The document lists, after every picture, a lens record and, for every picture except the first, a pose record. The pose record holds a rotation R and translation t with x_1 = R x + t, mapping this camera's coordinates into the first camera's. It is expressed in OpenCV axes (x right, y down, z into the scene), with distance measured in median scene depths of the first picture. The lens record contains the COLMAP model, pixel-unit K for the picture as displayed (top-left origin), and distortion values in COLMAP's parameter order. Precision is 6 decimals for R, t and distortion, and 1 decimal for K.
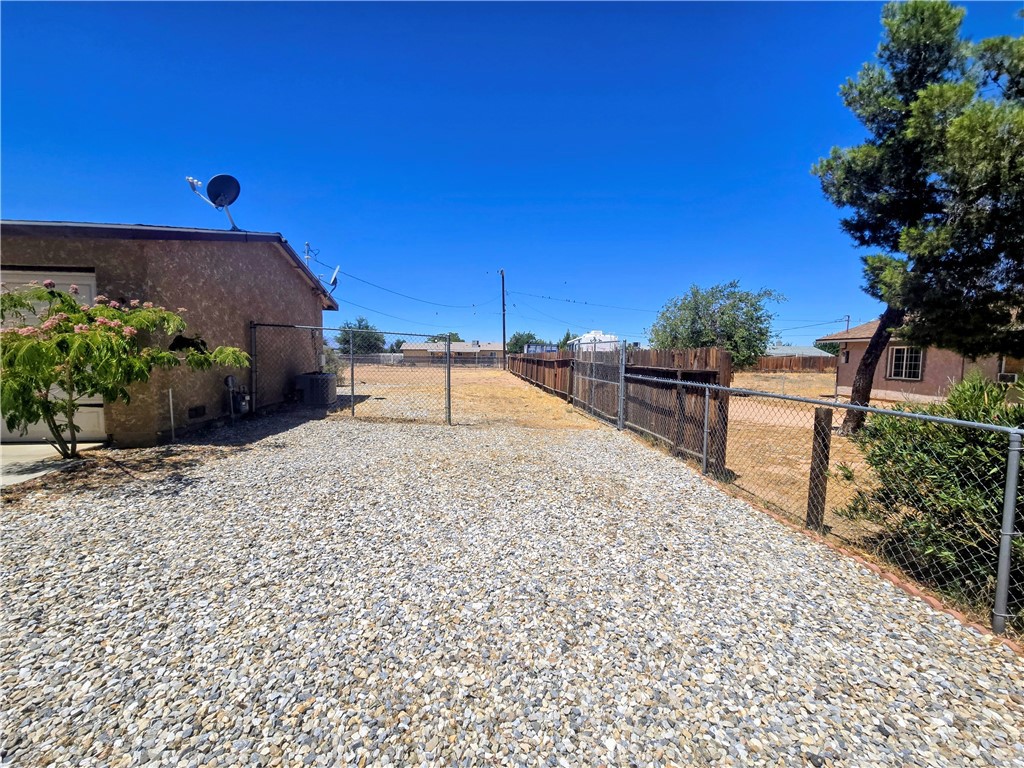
lens RADIAL K [[429.3, 0, 513.6], [0, 429.3, 386.4], [0, 0, 1]] dist [-0.002783, -0.000150]
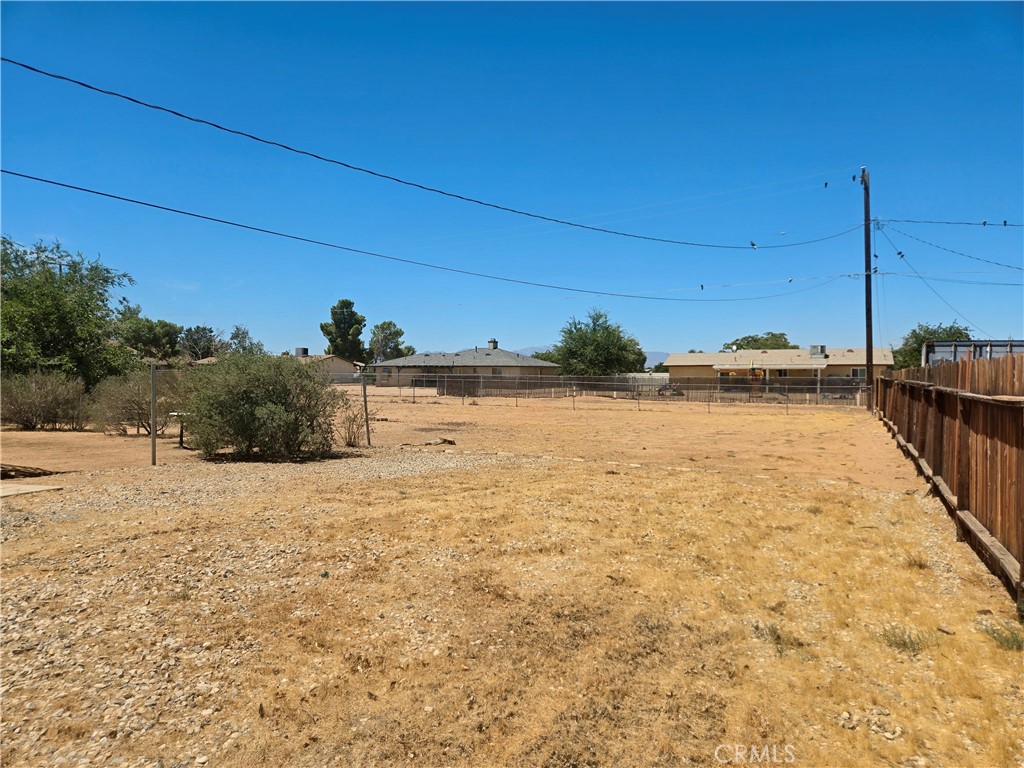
lens RADIAL K [[693.5, 0, 513.7], [0, 693.5, 382.2], [0, 0, 1]] dist [0.051943, -0.003079]
pose [[0.864608, -0.003082, -0.502437, 0.014530], [-0.029264, 0.997975, -0.056480, -0.010908], [0.501594, 0.063536, 0.862767, 0.154349]]
